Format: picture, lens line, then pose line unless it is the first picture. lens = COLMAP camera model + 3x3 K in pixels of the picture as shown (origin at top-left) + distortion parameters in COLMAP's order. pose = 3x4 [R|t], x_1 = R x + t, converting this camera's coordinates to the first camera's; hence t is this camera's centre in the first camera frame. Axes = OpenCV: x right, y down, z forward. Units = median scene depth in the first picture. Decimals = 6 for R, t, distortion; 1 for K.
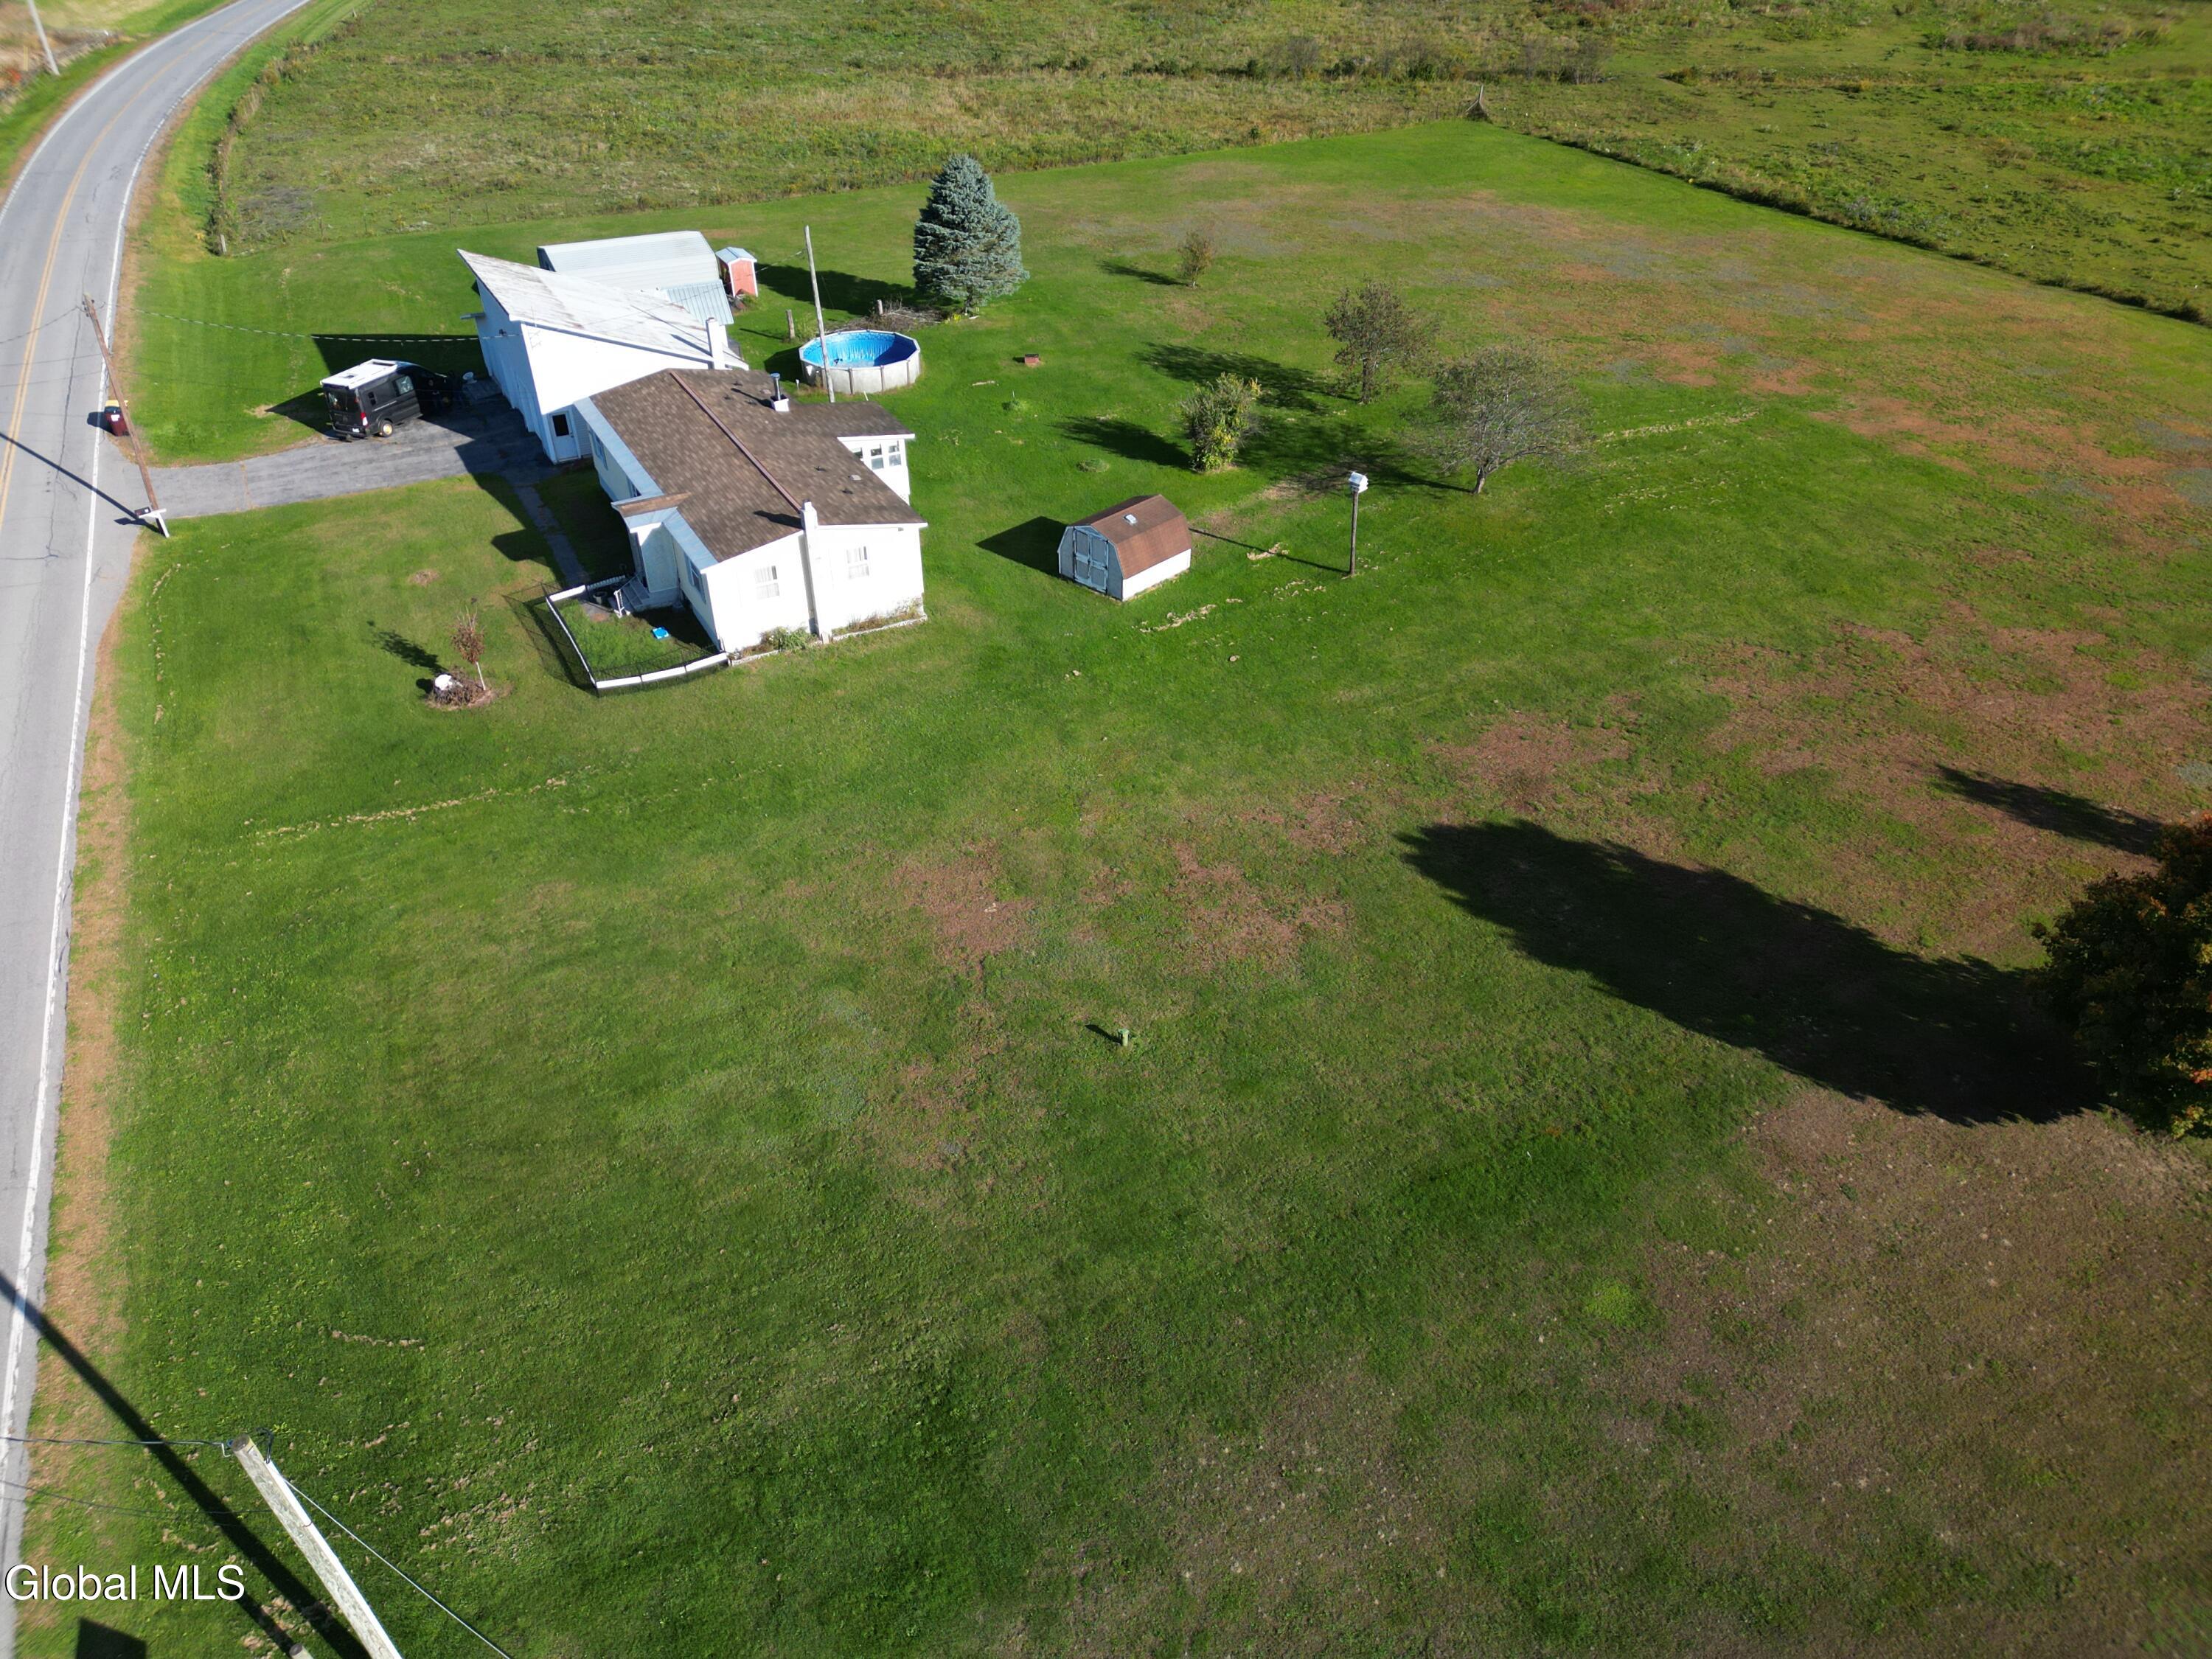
lens RADIAL K [[1509.0, 0, 1106.7], [0, 1509.0, 838.9], [0, 0, 1]] dist [0.080718, -0.080453]
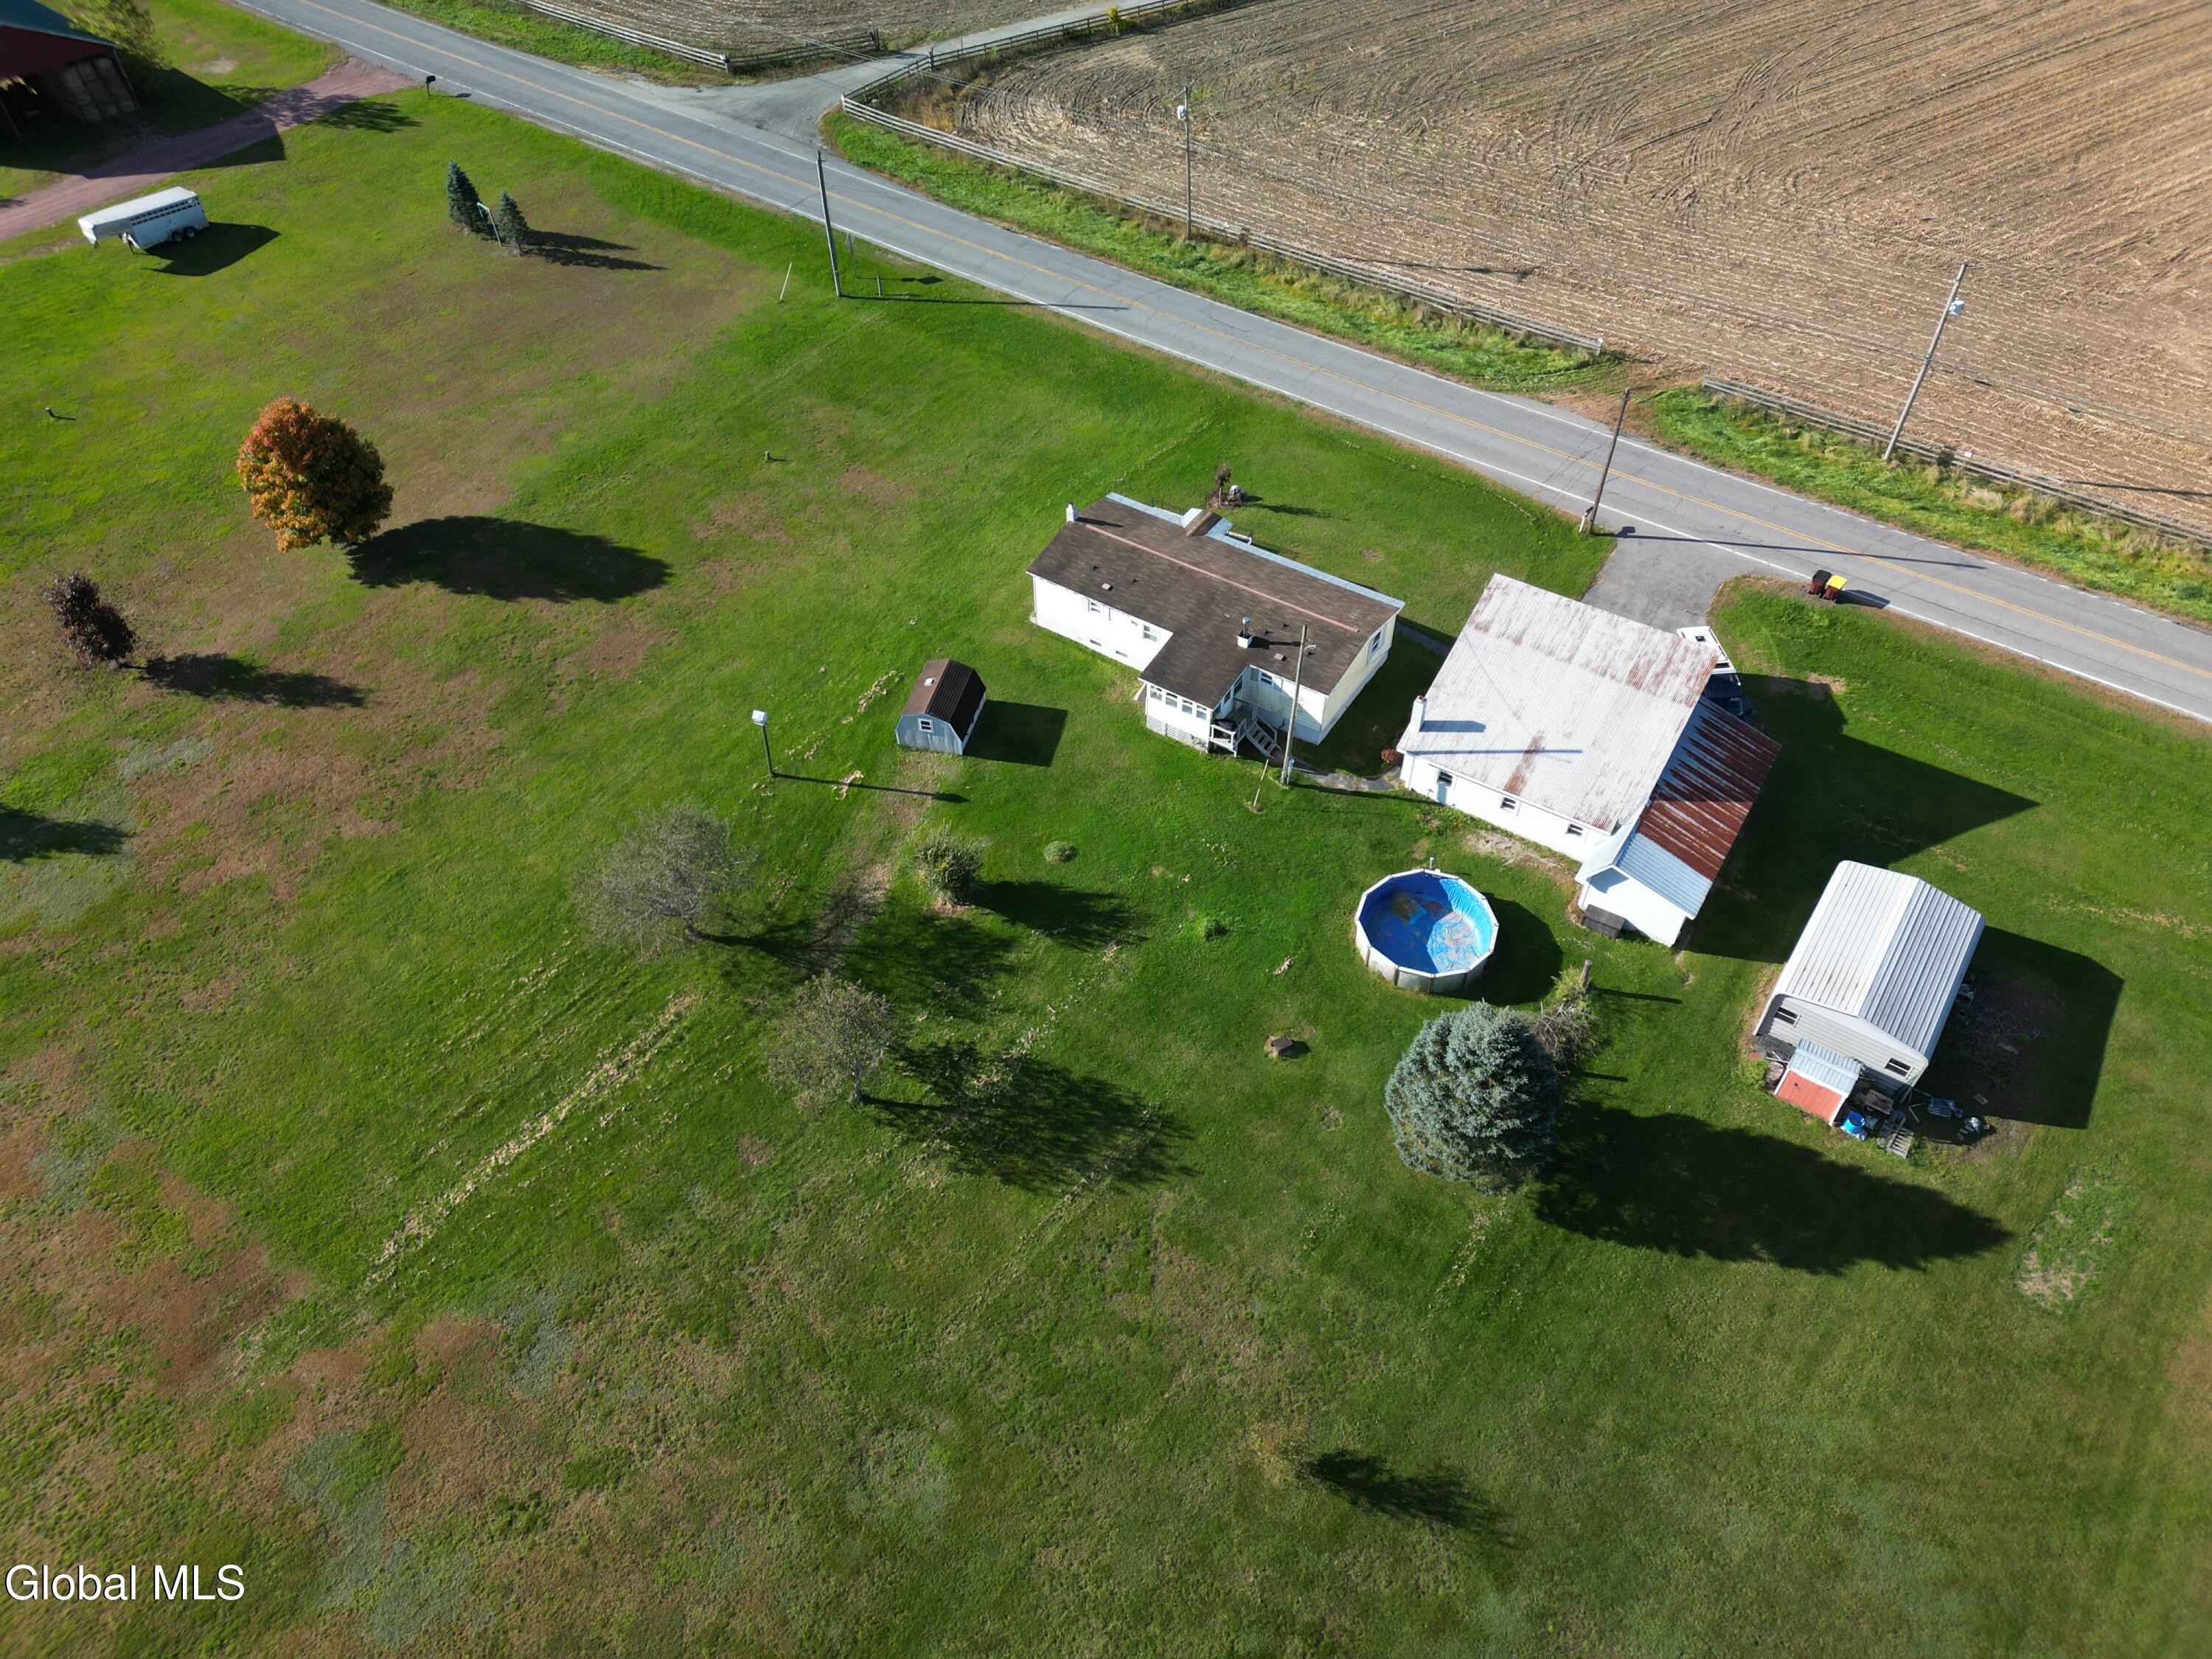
lens RADIAL K [[1509.0, 0, 1106.7], [0, 1509.0, 838.9], [0, 0, 1]] dist [0.080718, -0.080453]
pose [[-0.883342, 0.352373, -0.309095, 0.363222], [-0.268195, 0.160858, 0.949840, -1.614614], [0.384418, 0.921932, -0.047588, 1.372399]]
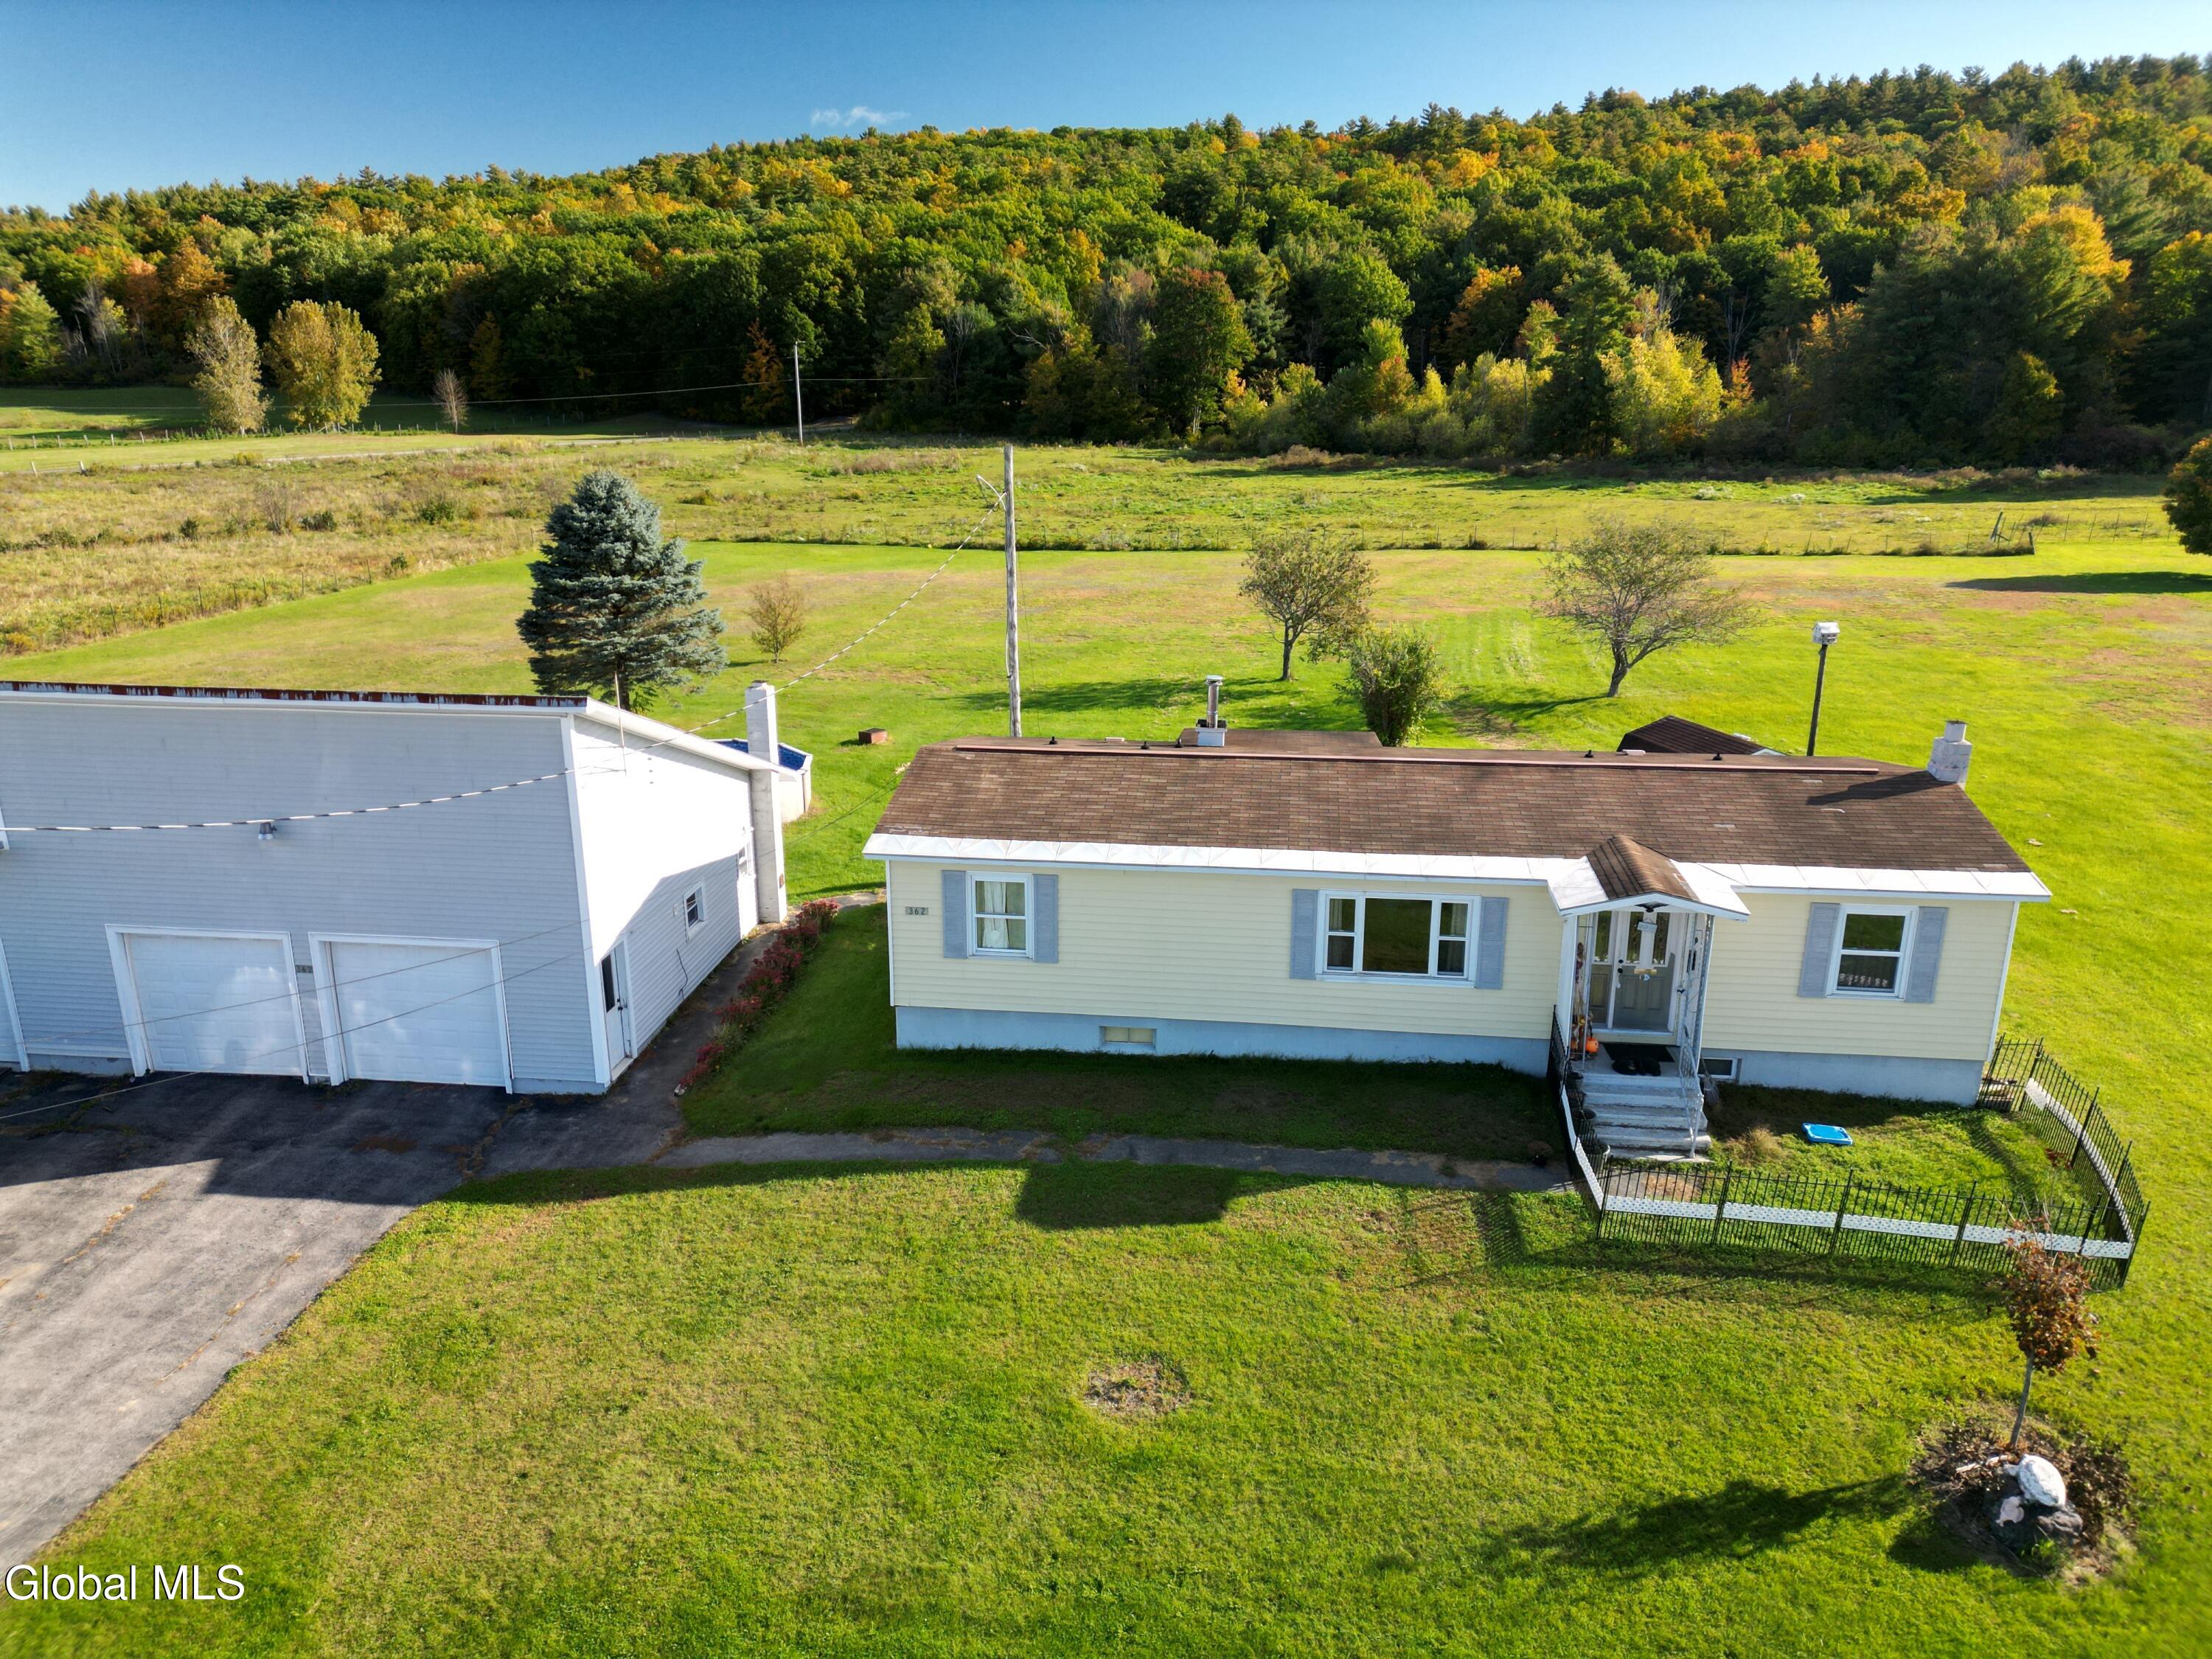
lens RADIAL K [[1529.5, 0, 1102.1], [0, 1529.5, 823.4], [0, 0, 1]] dist [0.073070, -0.074226]
pose [[0.584682, -0.232125, 0.777345, -0.739526], [0.480645, 0.871031, -0.101417, -0.269546], [-0.653550, 0.432924, 0.620846, 0.861894]]
